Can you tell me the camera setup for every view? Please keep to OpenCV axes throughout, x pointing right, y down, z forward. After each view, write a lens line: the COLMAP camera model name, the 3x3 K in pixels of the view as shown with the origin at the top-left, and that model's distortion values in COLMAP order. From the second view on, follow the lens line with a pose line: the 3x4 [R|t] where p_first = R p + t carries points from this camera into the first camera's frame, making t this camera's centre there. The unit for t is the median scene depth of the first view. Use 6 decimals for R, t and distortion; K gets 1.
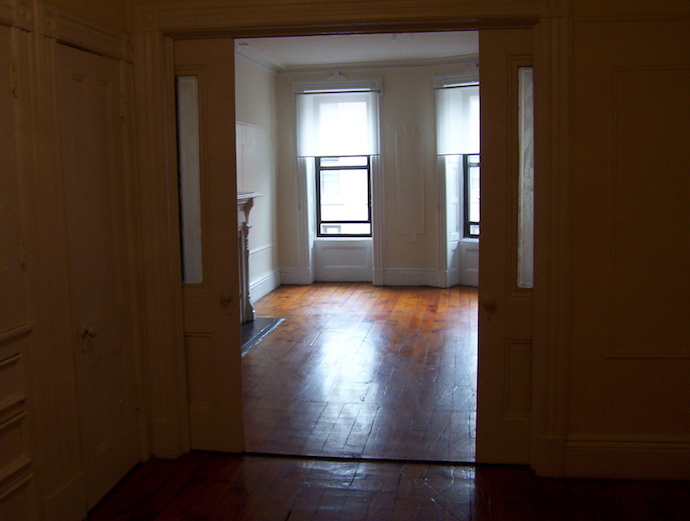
lens RADIAL K [[760.2, 0, 345.0], [0, 760.2, 260.5], [0, 0, 1]] dist [-0.162859, 0.144251]
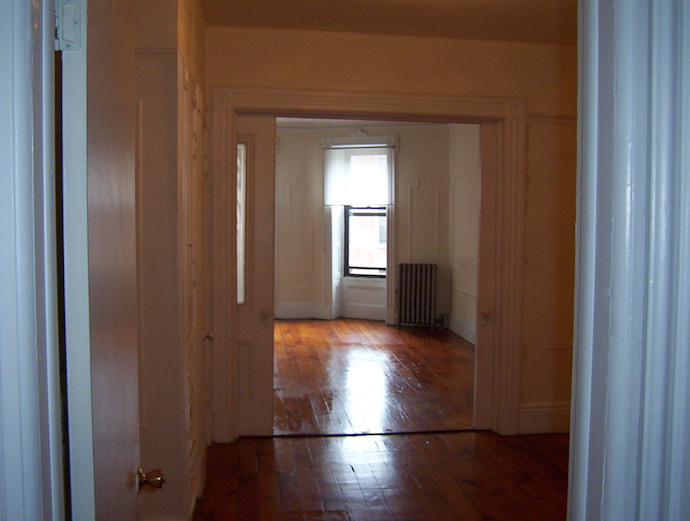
lens RADIAL K [[760.2, 0, 345.0], [0, 760.2, 260.5], [0, 0, 1]] dist [-0.162859, 0.144251]
pose [[0.960143, 0.006816, 0.279424, -0.183551], [0.010369, 0.998146, -0.059979, 0.016777], [-0.279315, 0.060485, 0.958293, -0.132193]]
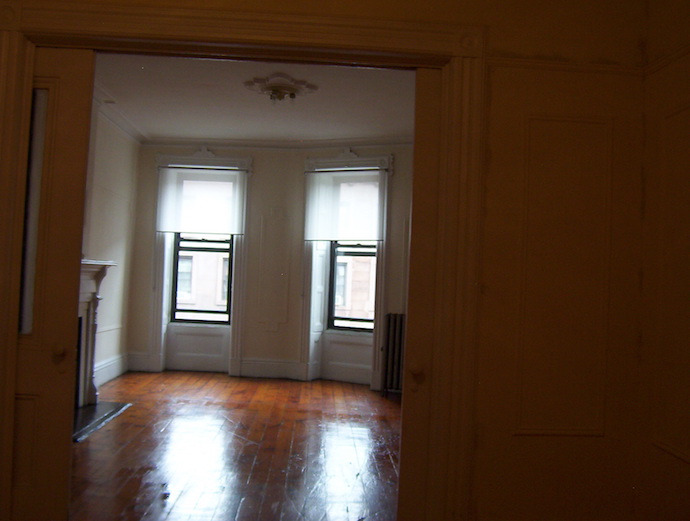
lens RADIAL K [[760.2, 0, 345.0], [0, 760.2, 260.5], [0, 0, 1]] dist [-0.162859, 0.144251]
pose [[0.979055, 0.064795, 0.193009, -0.012604], [-0.036458, 0.988478, -0.146905, 0.026467], [-0.200304, 0.136791, 0.970137, 0.060896]]
